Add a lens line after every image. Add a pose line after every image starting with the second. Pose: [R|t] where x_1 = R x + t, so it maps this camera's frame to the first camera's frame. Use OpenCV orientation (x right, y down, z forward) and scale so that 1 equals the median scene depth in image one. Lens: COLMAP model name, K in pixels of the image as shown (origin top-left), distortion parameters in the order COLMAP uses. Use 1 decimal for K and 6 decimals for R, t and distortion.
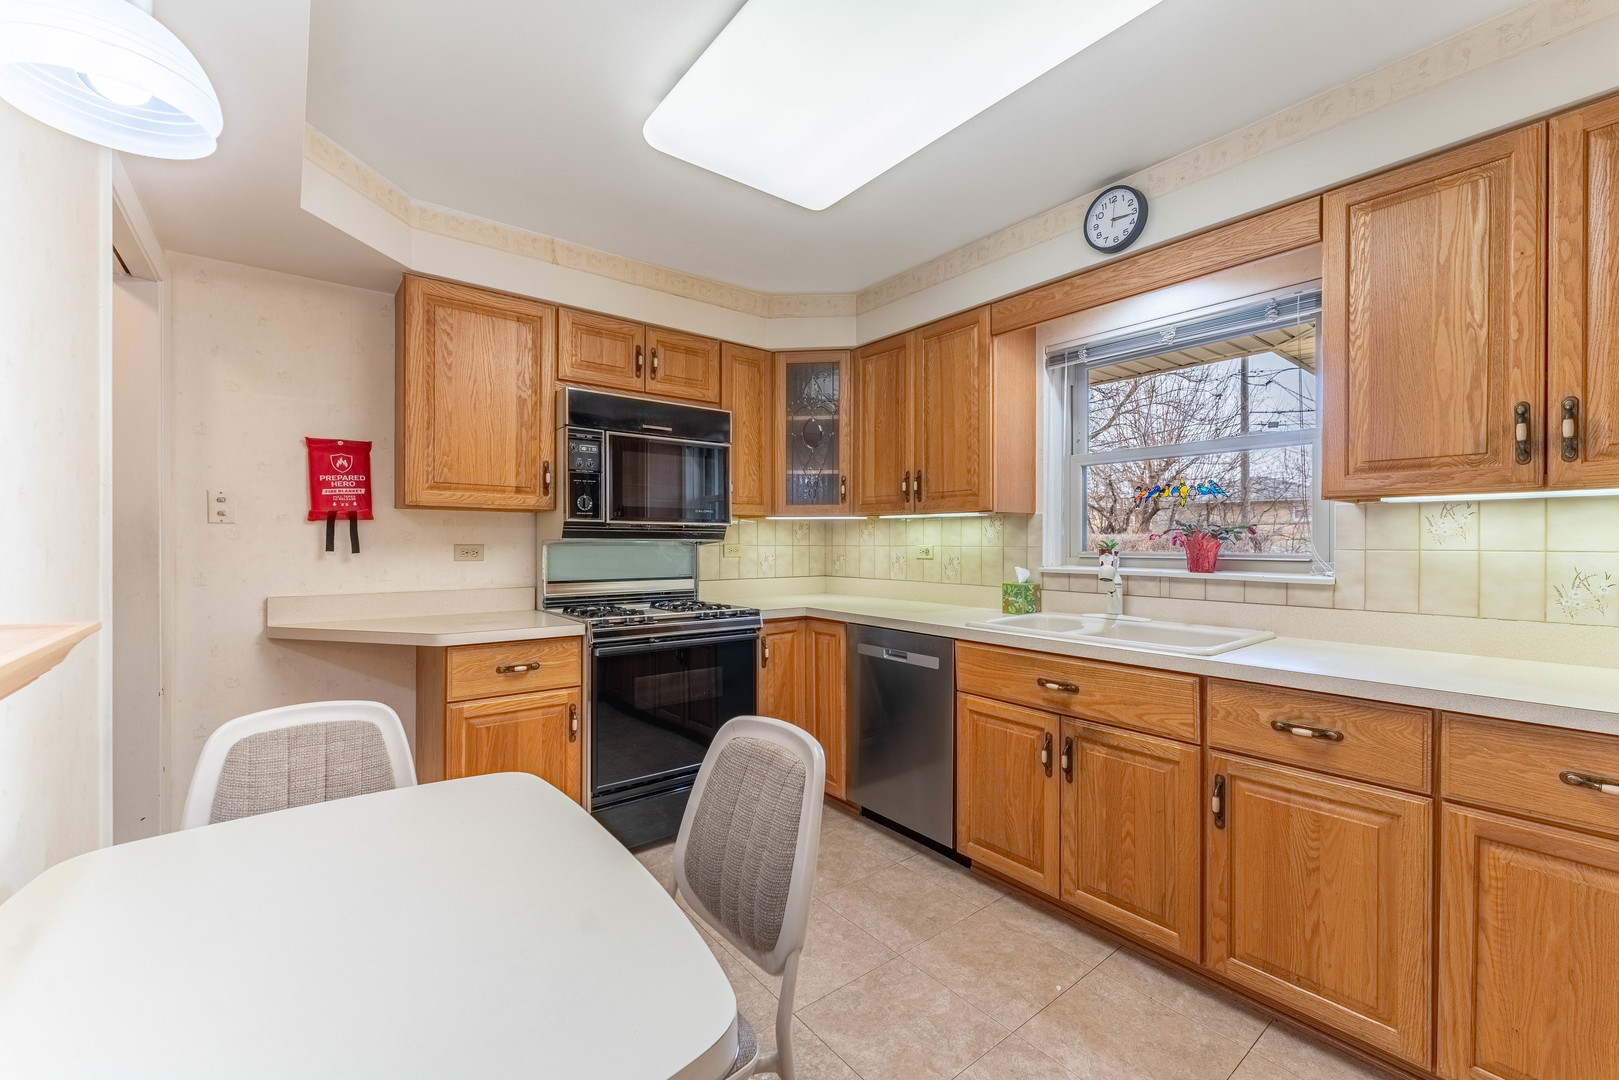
lens RADIAL K [[652.9, 0, 808.0], [0, 652.9, 540.0], [0, 0, 1]] dist [-0.003701, 0.001273]
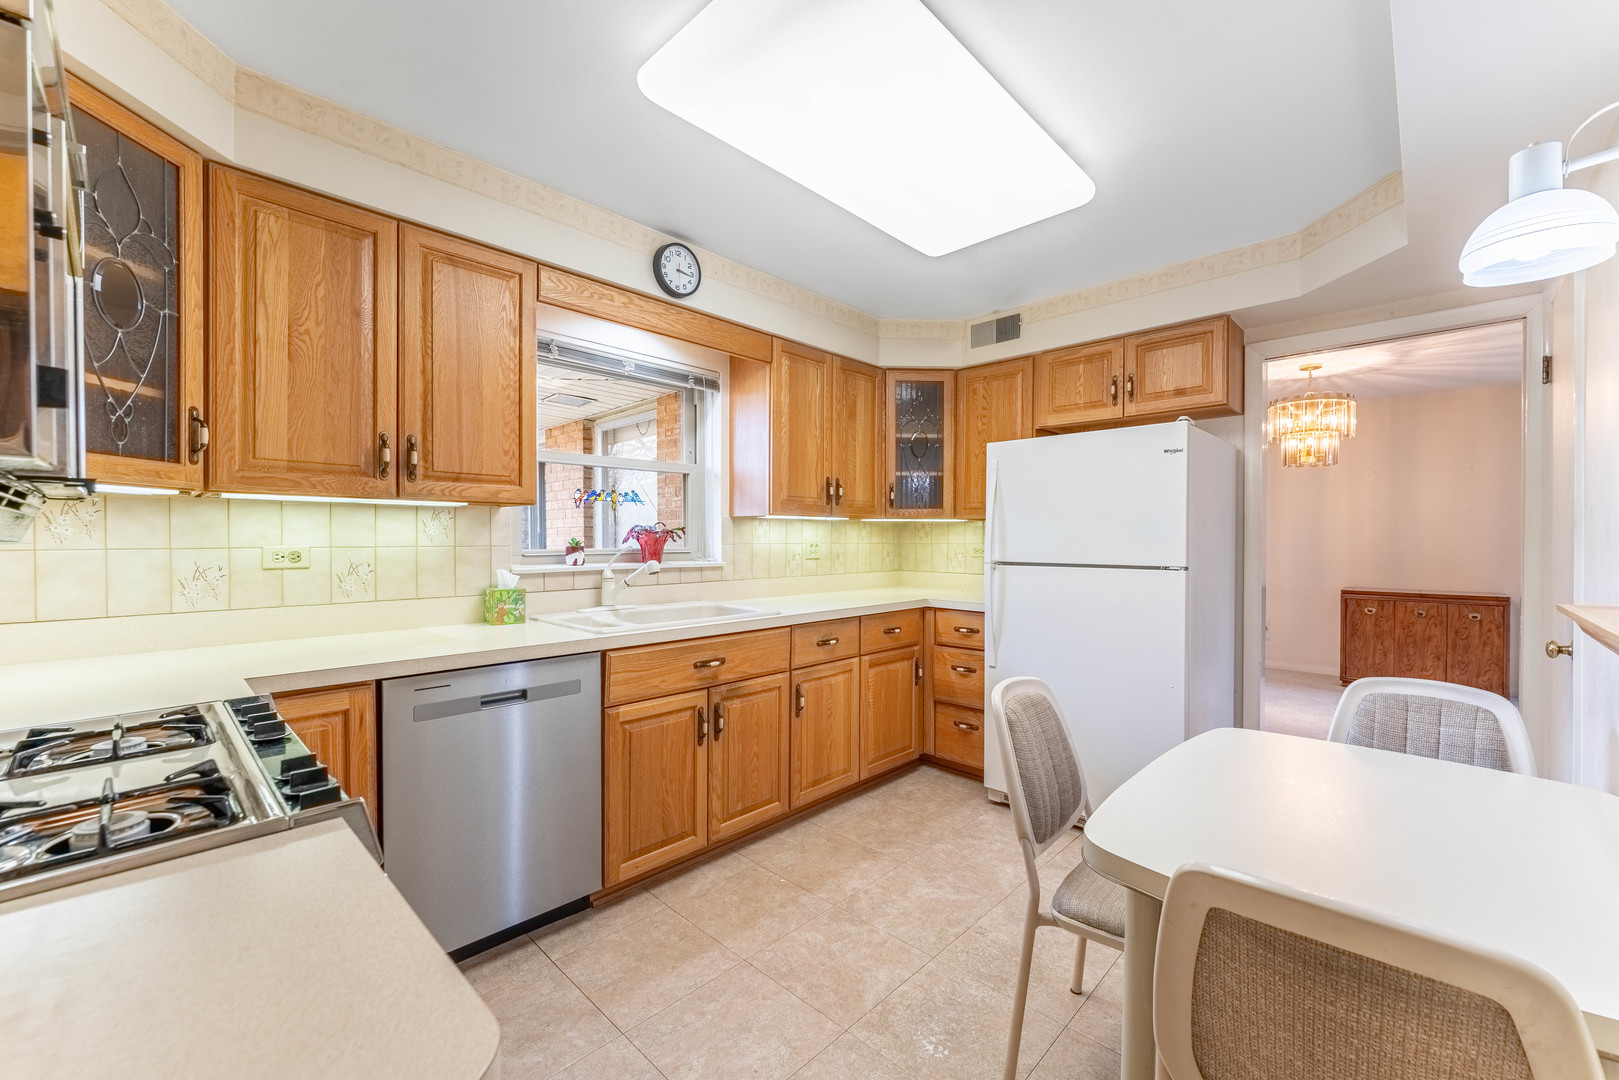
lens RADIAL K [[652.9, 0, 807.3], [0, 652.9, 545.0], [0, 0, 1]] dist [-0.003701, 0.001273]
pose [[-0.137509, -0.009475, 0.990455, -0.762852], [-0.001867, 0.999955, 0.009307, 0.000701], [-0.990499, -0.000569, -0.137521, 0.944792]]
